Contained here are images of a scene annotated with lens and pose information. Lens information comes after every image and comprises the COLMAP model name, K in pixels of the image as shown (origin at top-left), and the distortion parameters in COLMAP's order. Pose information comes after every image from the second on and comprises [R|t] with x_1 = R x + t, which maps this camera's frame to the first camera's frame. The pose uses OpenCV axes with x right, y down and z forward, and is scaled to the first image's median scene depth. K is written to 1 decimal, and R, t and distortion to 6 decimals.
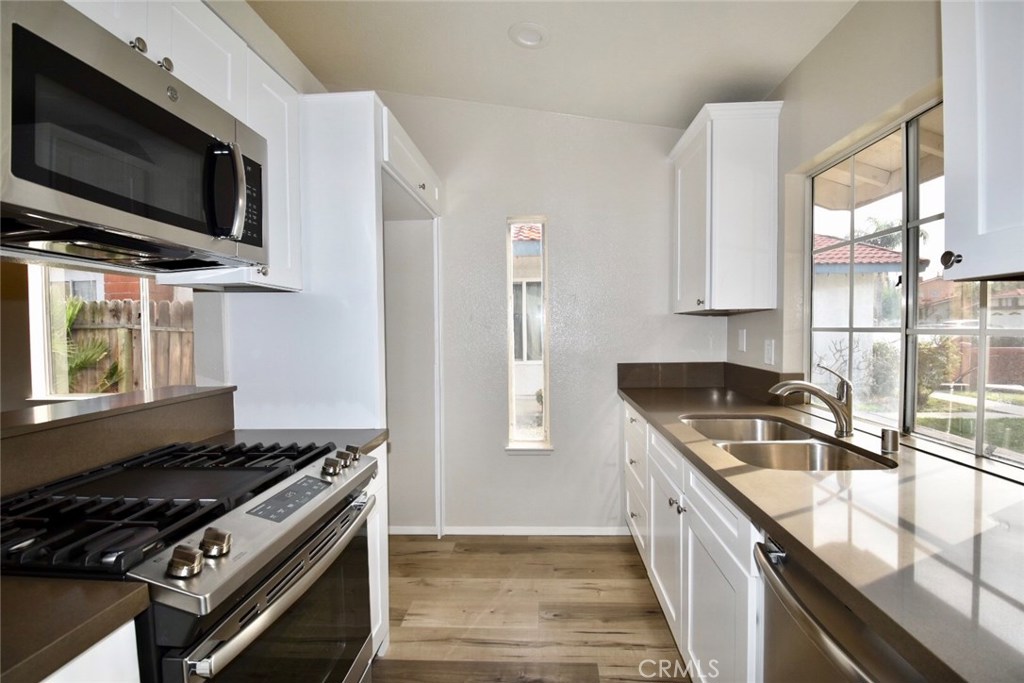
lens RADIAL K [[447.7, 0, 523.5], [0, 447.7, 341.5], [0, 0, 1]] dist [0.004284, -0.014845]
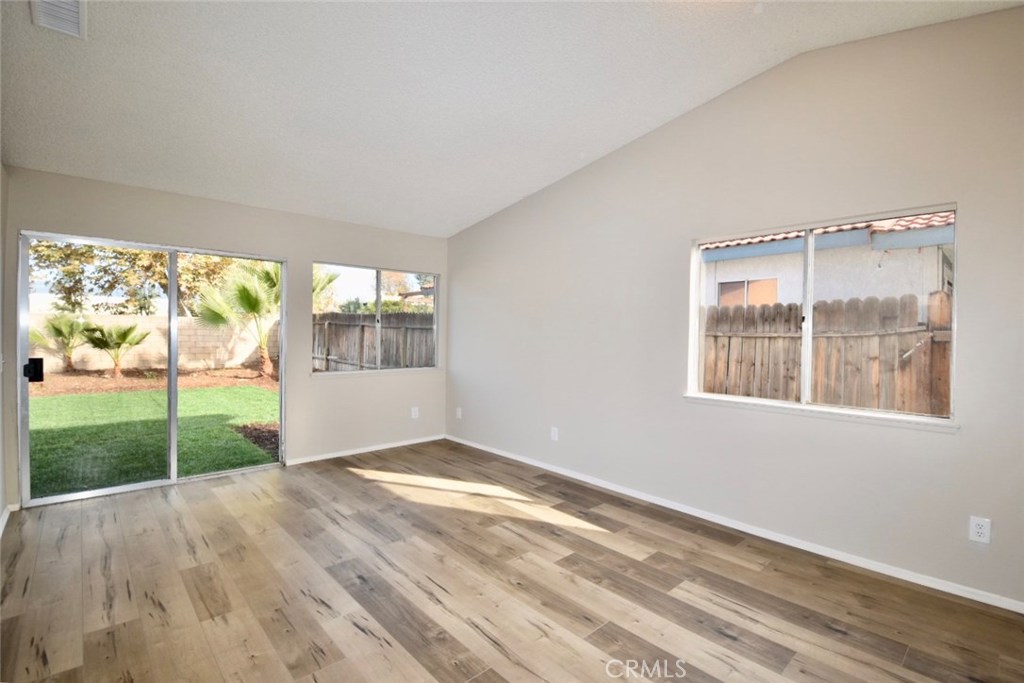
lens RADIAL K [[473.5, 0, 533.3], [0, 473.5, 339.9], [0, 0, 1]] dist [0.002358, -0.013242]
pose [[0.727151, 0.028485, -0.685887, -1.194127], [-0.040986, 0.999158, -0.001957, 0.023545], [0.685253, 0.029535, 0.727706, -0.233752]]
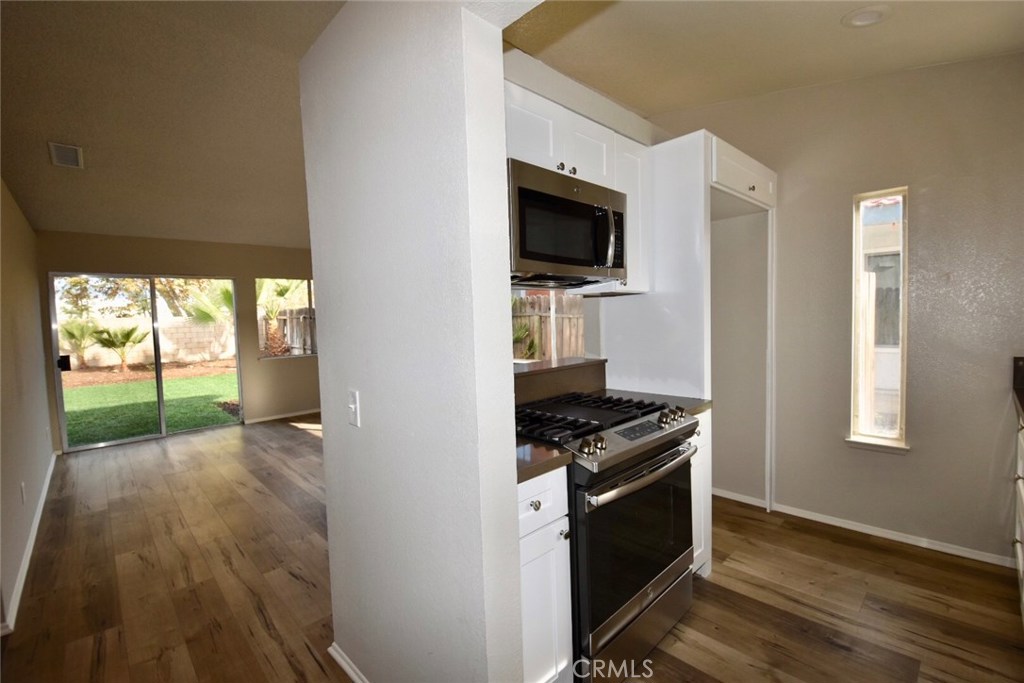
lens RADIAL K [[447.7, 0, 523.5], [0, 447.7, 341.5], [0, 0, 1]] dist [0.004284, -0.014845]
pose [[0.732888, 0.027030, -0.679812, 0.187491], [0.002610, 0.999091, 0.042538, -0.026856], [0.680344, -0.032950, 0.732152, -0.318315]]
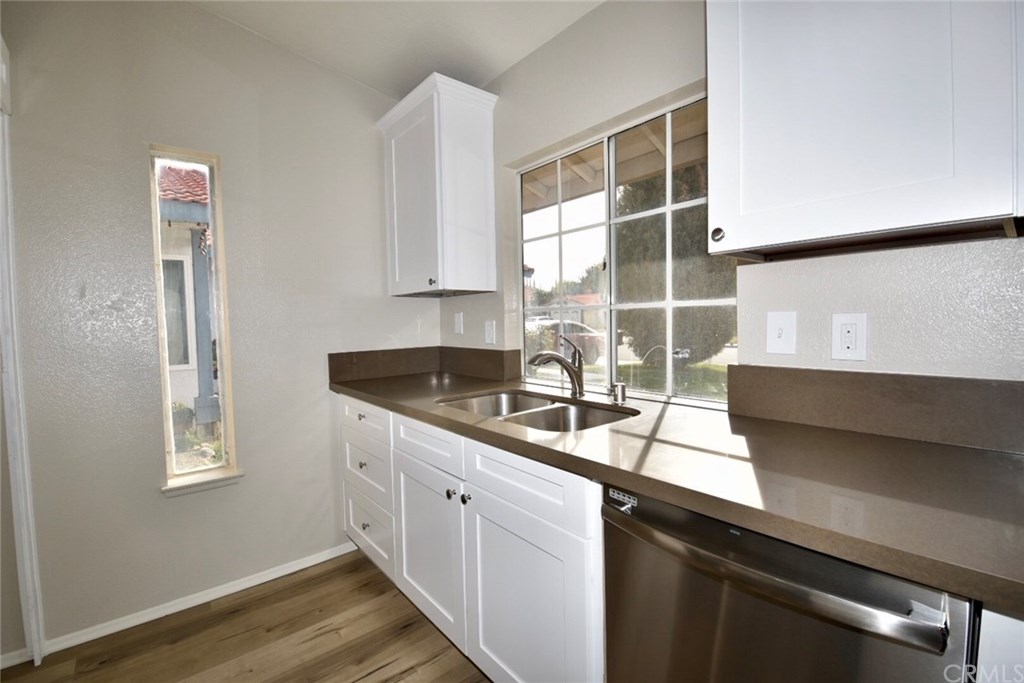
lens RADIAL K [[447.7, 0, 523.5], [0, 447.7, 341.5], [0, 0, 1]] dist [0.004284, -0.014845]
pose [[0.726579, -0.038361, 0.686011, -0.181777], [0.034549, 0.999217, 0.019283, 0.040627], [-0.686214, 0.009691, 0.727335, 0.255029]]
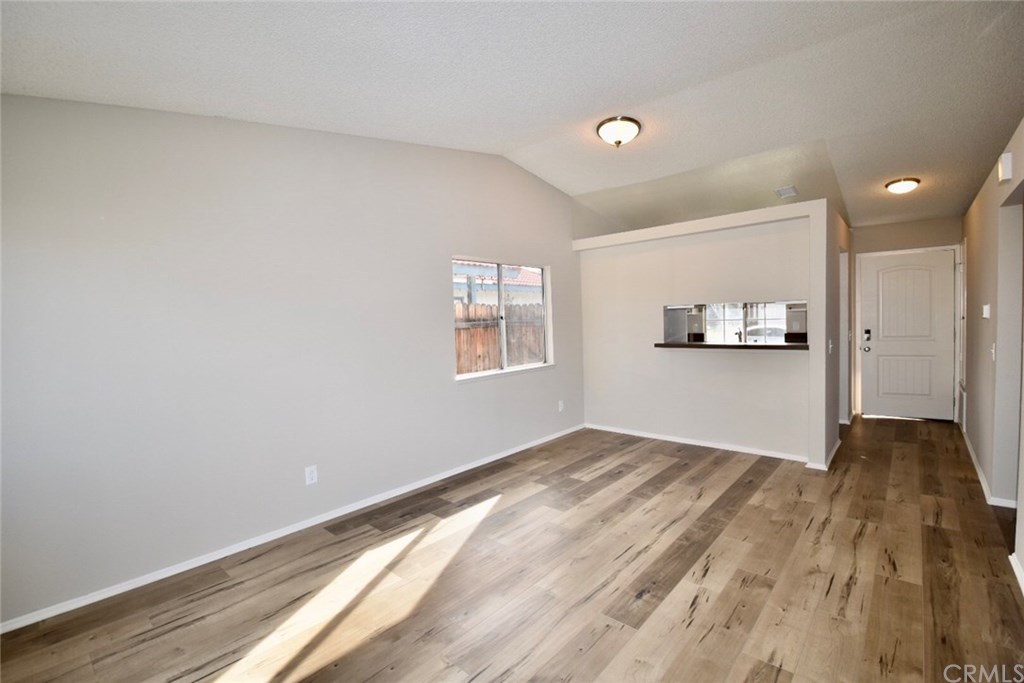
lens RADIAL K [[447.7, 0, 523.5], [0, 447.7, 341.5], [0, 0, 1]] dist [0.004284, -0.014845]
pose [[0.619635, -0.052357, 0.783142, -4.113196], [0.052265, 0.998310, 0.025389, -0.025497], [-0.783148, 0.025199, 0.621325, -0.060630]]
